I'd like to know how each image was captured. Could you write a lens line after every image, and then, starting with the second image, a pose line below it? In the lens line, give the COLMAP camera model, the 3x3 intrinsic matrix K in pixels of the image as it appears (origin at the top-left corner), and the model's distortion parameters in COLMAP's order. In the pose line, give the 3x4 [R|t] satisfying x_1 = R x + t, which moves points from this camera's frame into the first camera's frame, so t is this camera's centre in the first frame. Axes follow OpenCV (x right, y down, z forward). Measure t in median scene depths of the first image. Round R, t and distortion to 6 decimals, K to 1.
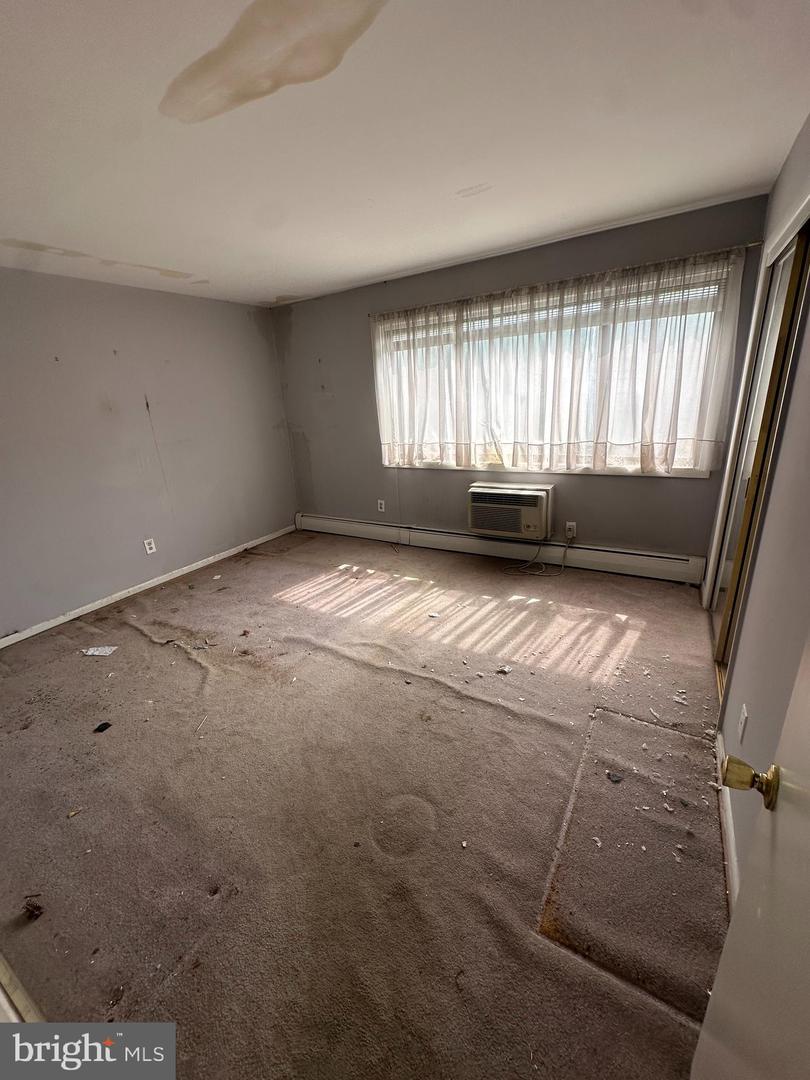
lens RADIAL K [[431.2, 0, 405.0], [0, 431.2, 540.0], [0, 0, 1]] dist [-0.000486, 0.000024]
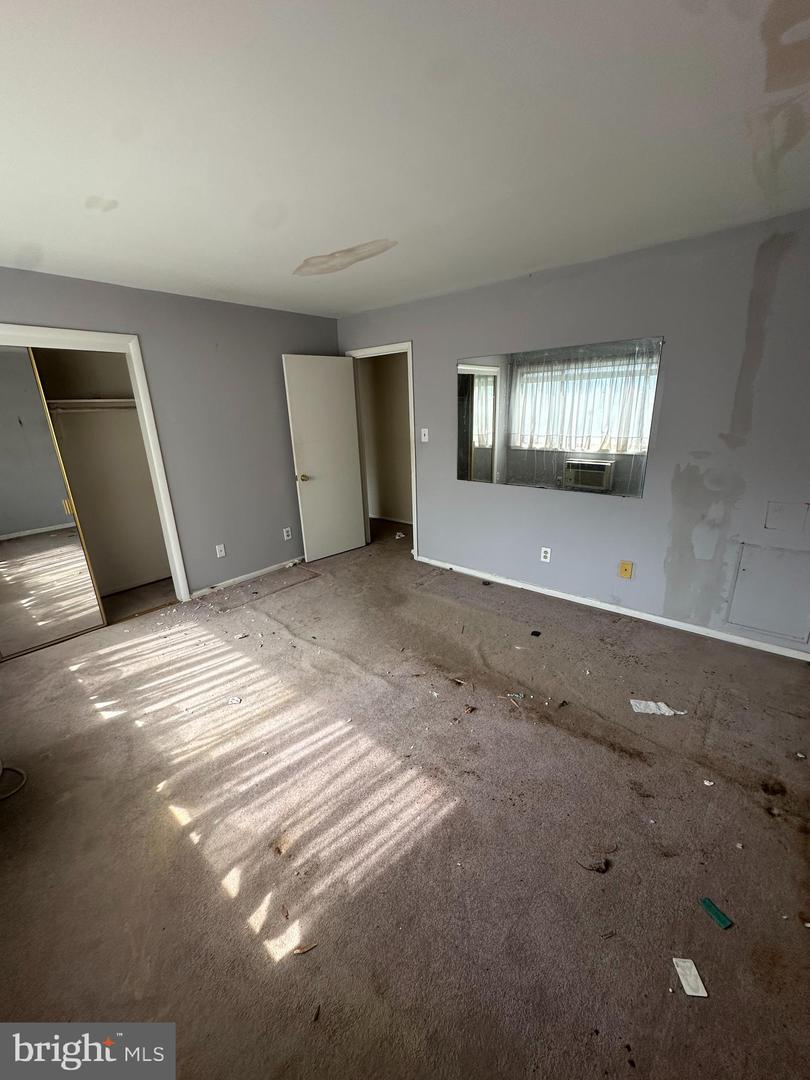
lens RADIAL K [[431.2, 0, 405.0], [0, 431.2, 540.0], [0, 0, 1]] dist [-0.000486, 0.000024]
pose [[-0.980239, 0.044105, 0.192838, -0.397587], [0.148863, 0.806449, 0.572259, -0.461962], [-0.130275, 0.589657, -0.797078, 1.382894]]
